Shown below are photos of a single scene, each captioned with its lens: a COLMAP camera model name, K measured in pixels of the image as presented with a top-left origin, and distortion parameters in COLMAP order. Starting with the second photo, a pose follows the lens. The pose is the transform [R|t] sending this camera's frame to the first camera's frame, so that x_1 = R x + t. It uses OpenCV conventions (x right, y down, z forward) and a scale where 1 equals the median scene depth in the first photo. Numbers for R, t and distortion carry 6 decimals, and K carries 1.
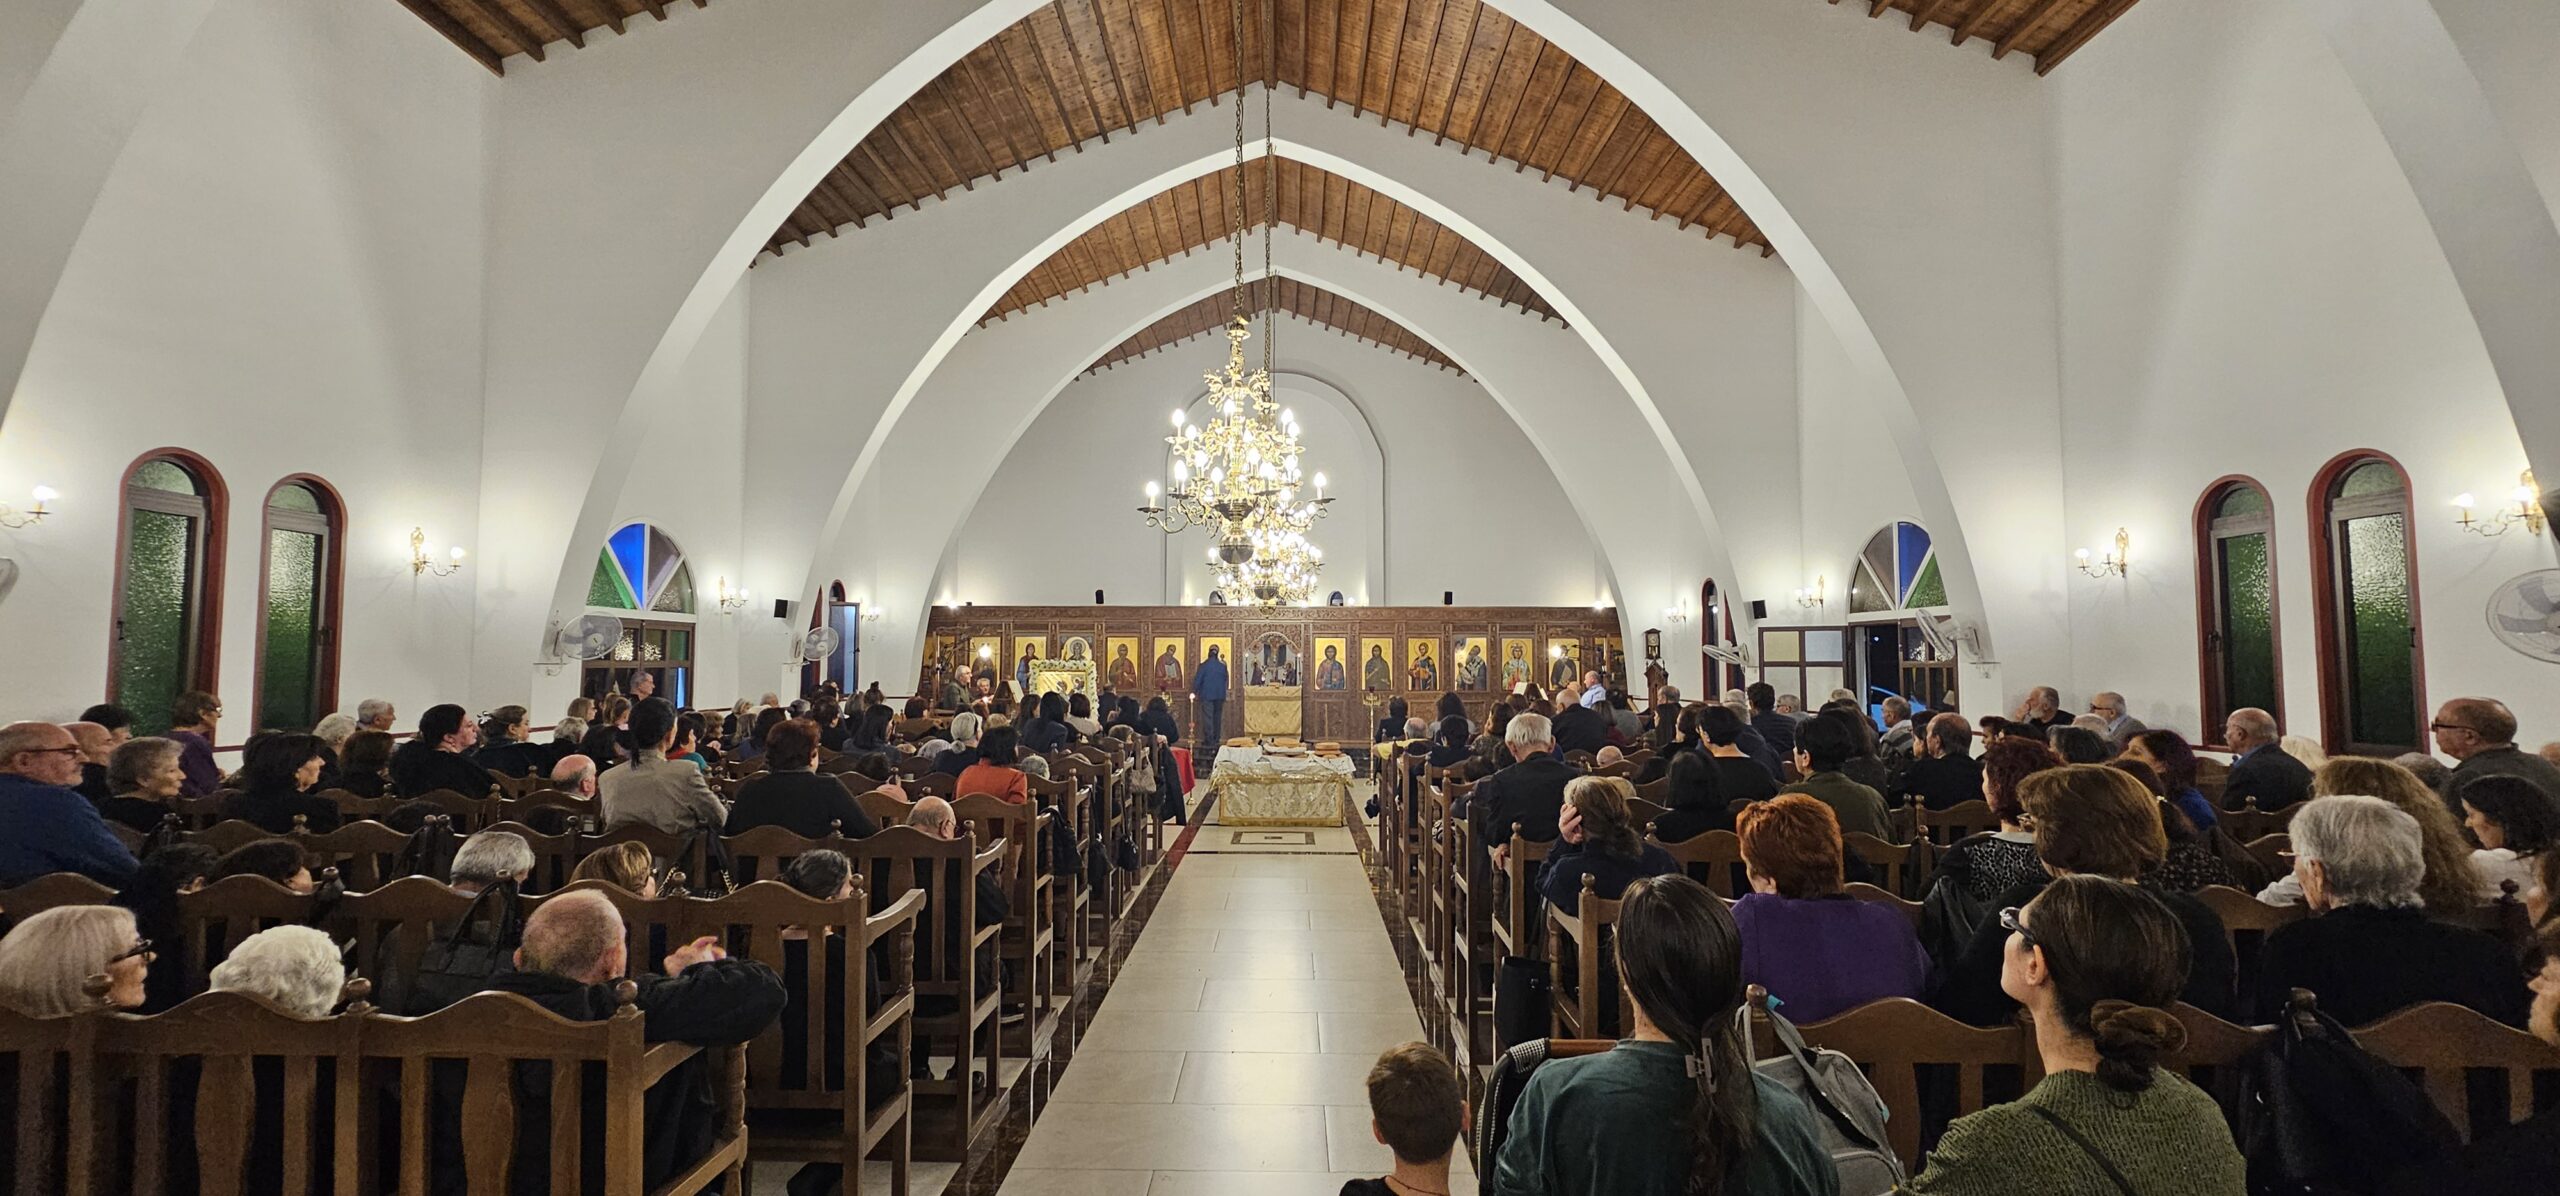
lens RADIAL K [[1040.3, 0, 1280.0], [0, 1040.3, 598.0], [0, 0, 1]] dist [-0.000006, -0.000291]
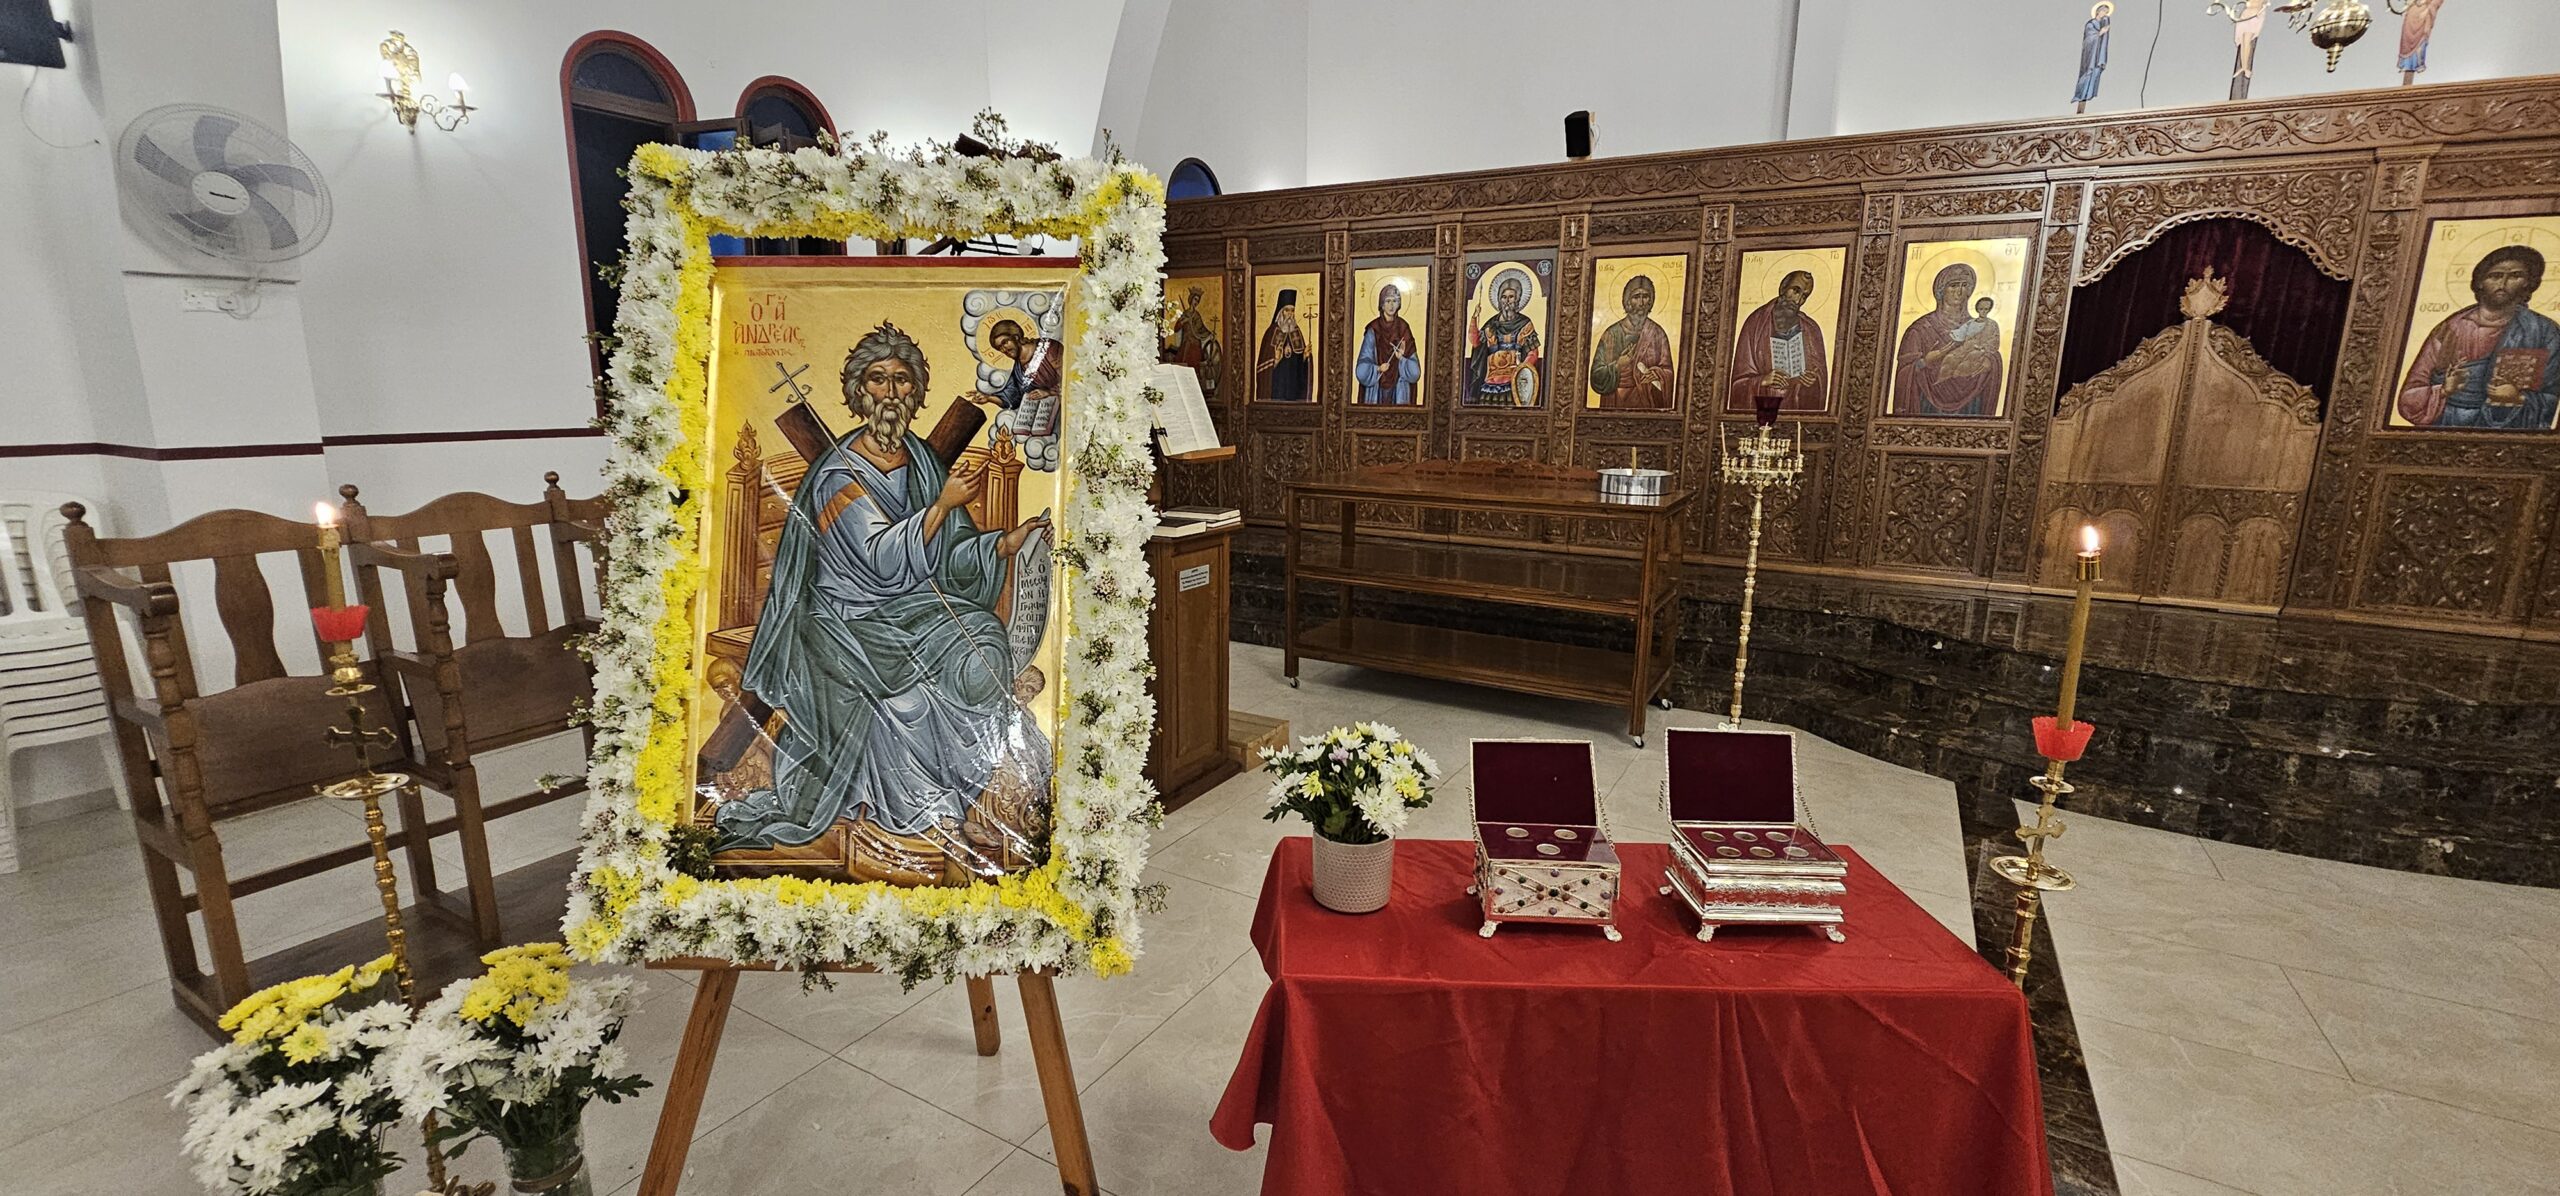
lens RADIAL K [[986.2, 0, 1326.3], [0, 986.2, 590.7], [0, 0, 1]] dist [0.000036, 0.000020]
pose [[0.853215, 0.111149, -0.509578, -0.063811], [0.011819, 0.972657, 0.231946, 0.068199], [0.521425, -0.203922, 0.828572, 0.662801]]
